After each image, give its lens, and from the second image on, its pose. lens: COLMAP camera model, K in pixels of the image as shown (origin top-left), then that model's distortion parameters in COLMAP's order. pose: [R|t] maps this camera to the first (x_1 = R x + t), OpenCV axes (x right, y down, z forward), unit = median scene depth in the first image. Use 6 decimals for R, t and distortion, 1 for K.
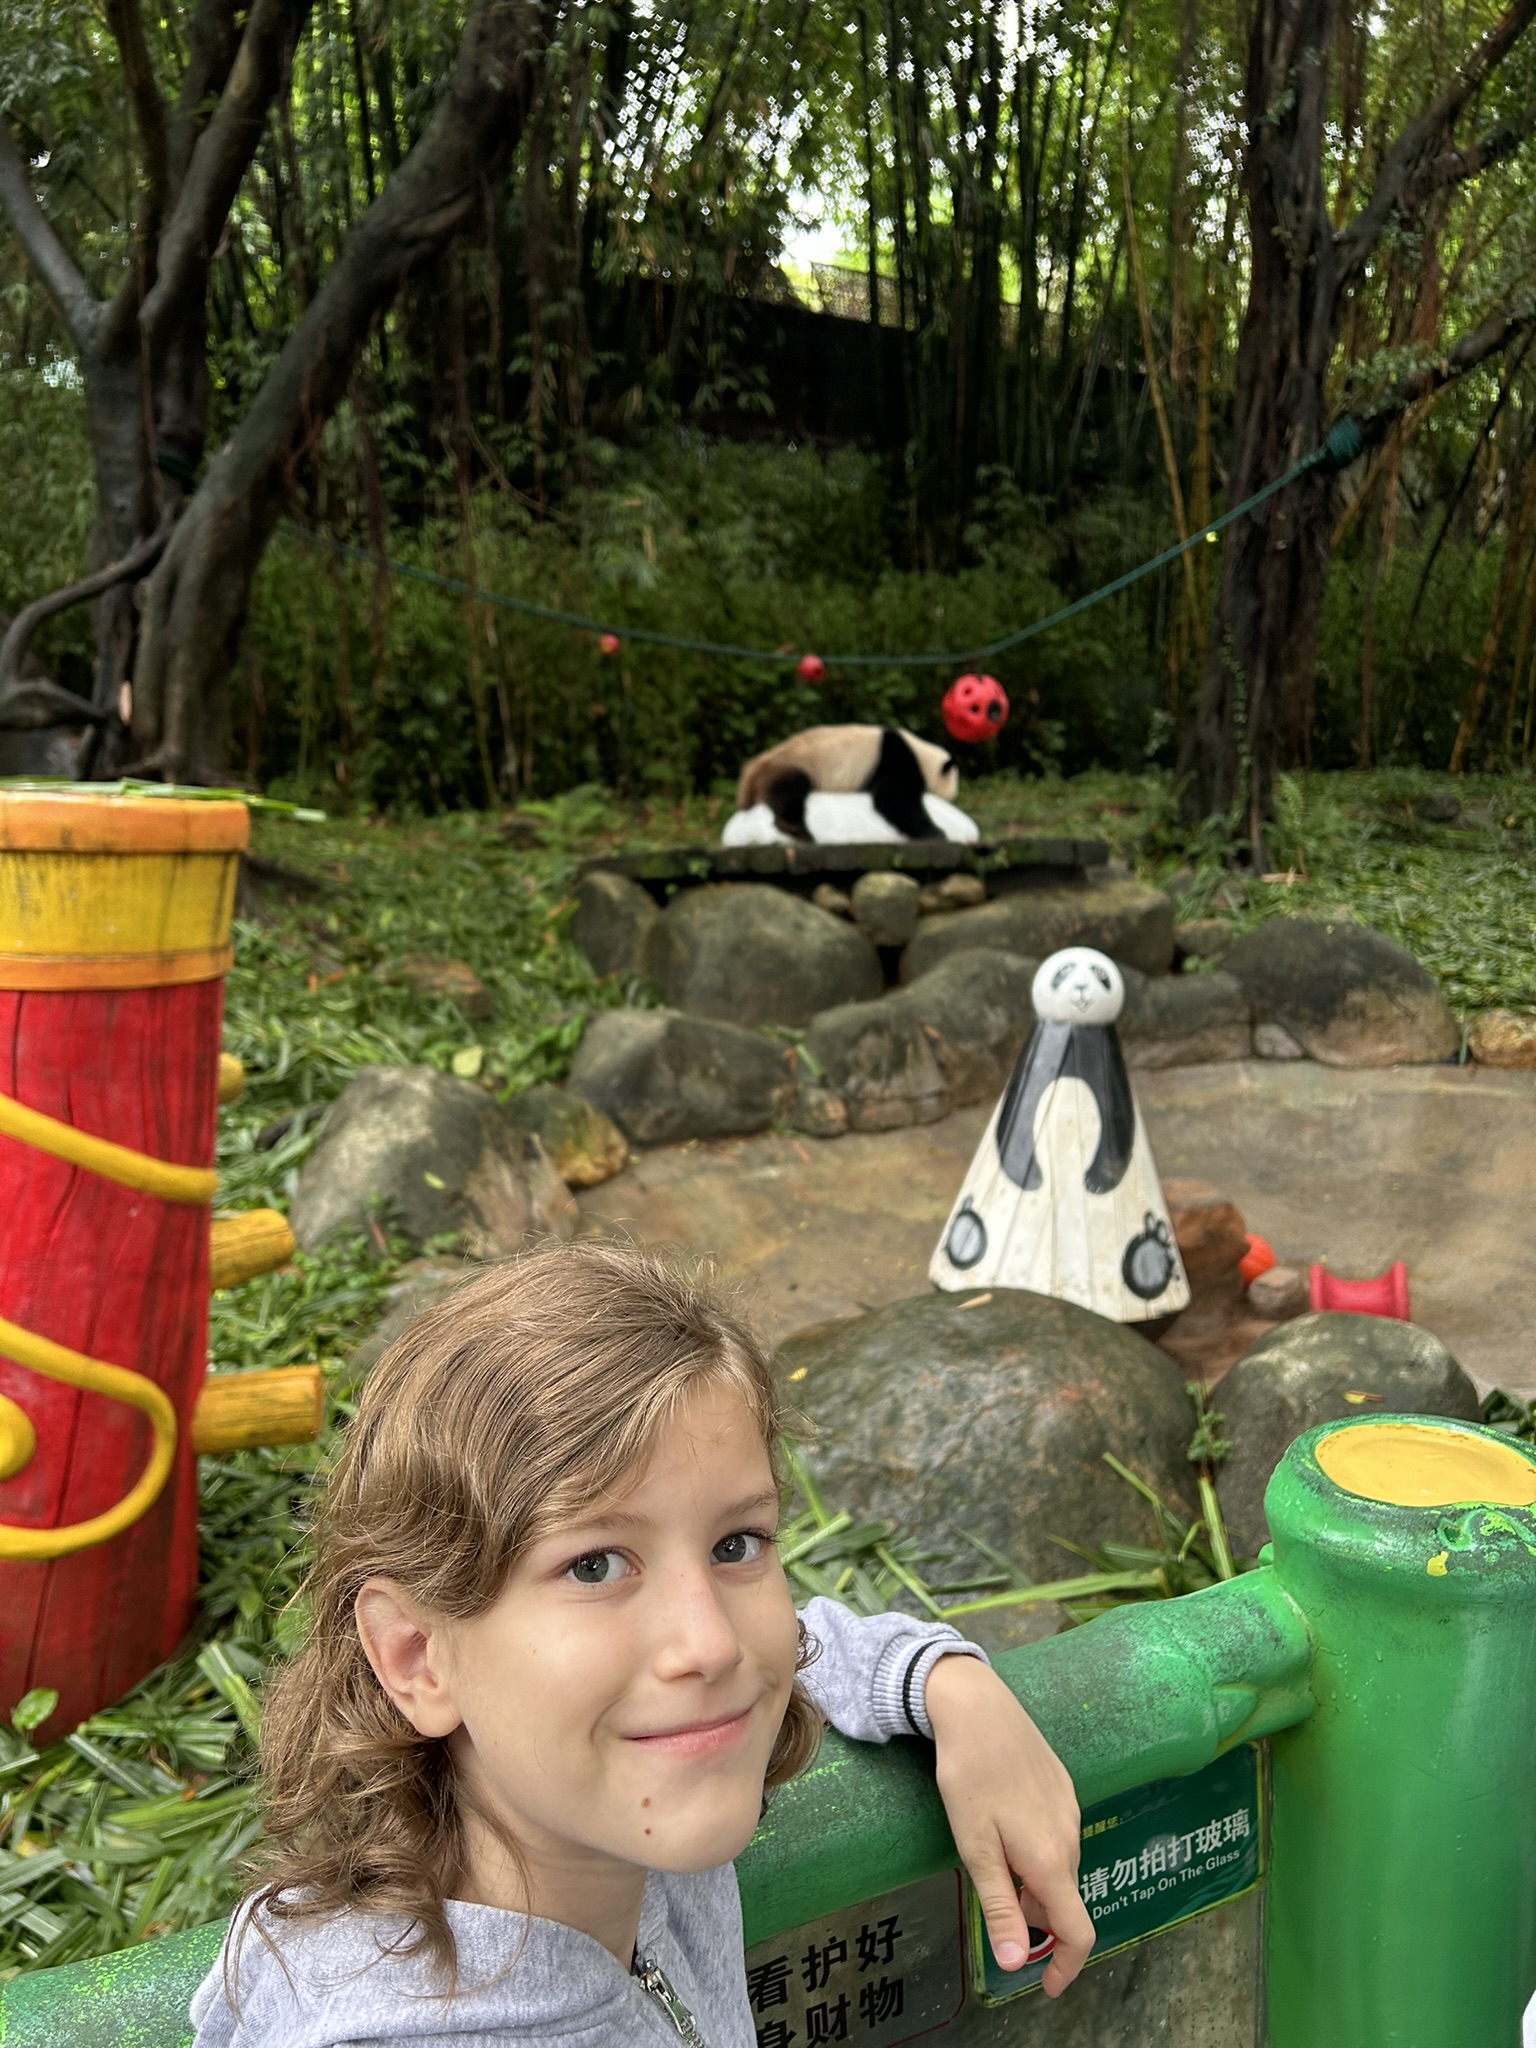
lens RADIAL K [[1520.7, 0, 767.4], [0, 1520.7, 1053.4], [0, 0, 1]] dist [0.085286, -0.115338]
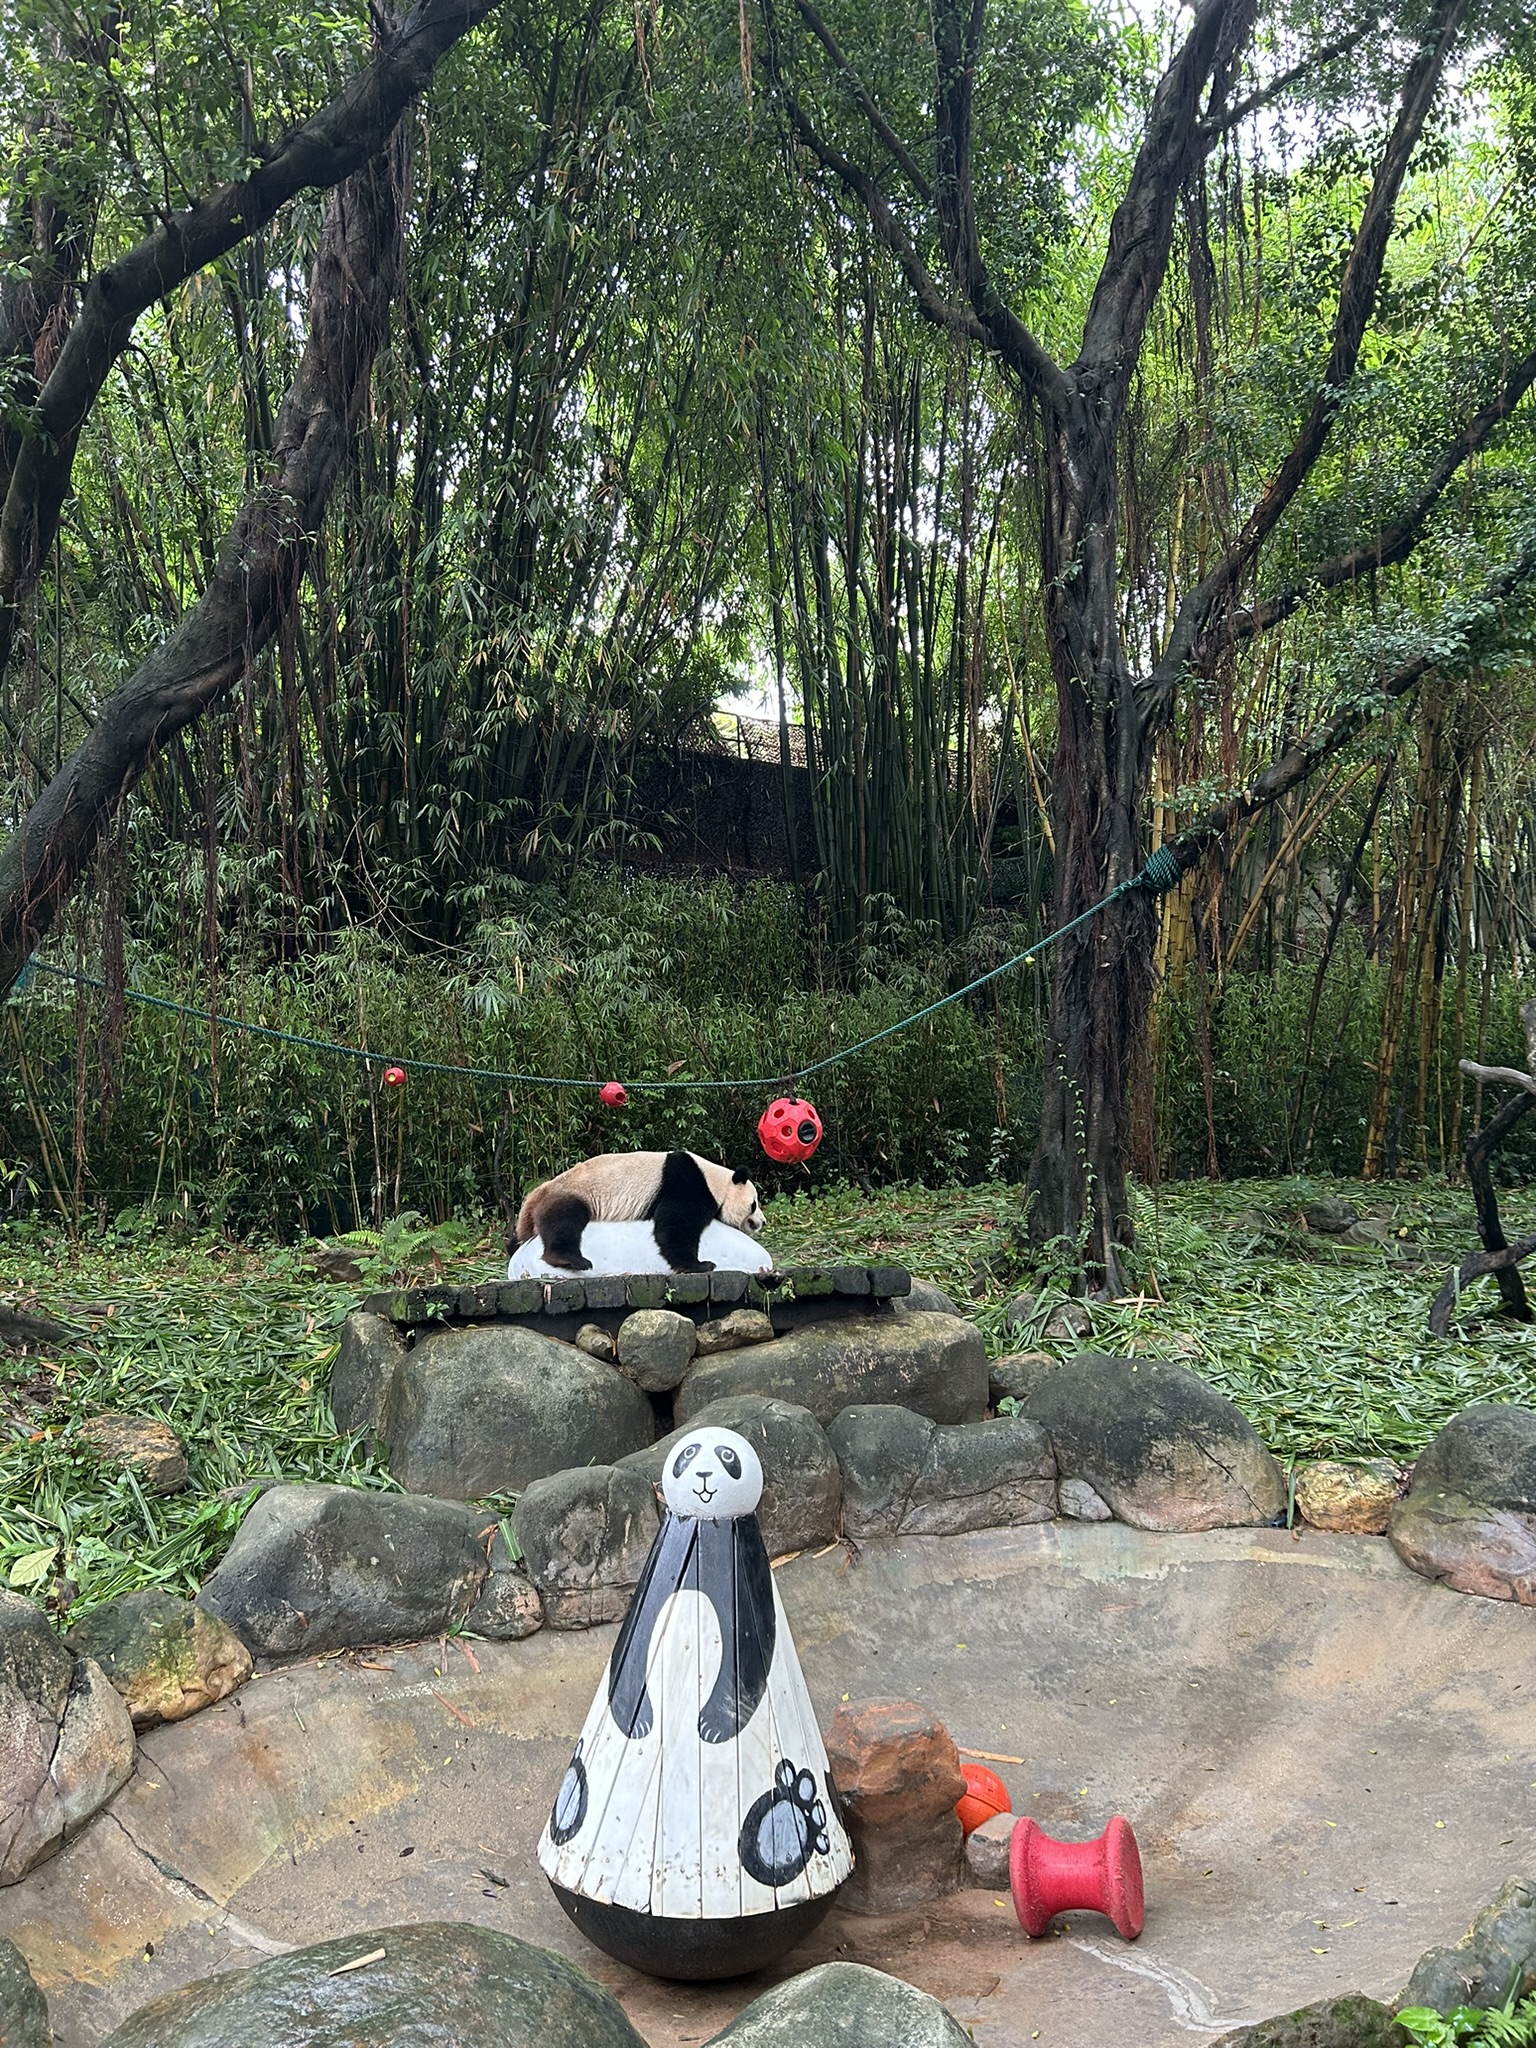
lens RADIAL K [[1520.7, 0, 767.4], [0, 1520.7, 1053.4], [0, 0, 1]] dist [0.085286, -0.115338]
pose [[0.999747, -0.018137, -0.013295, 0.155393], [0.014150, 0.966850, -0.254951, -0.031152], [0.017478, 0.254698, 0.966863, 0.067358]]
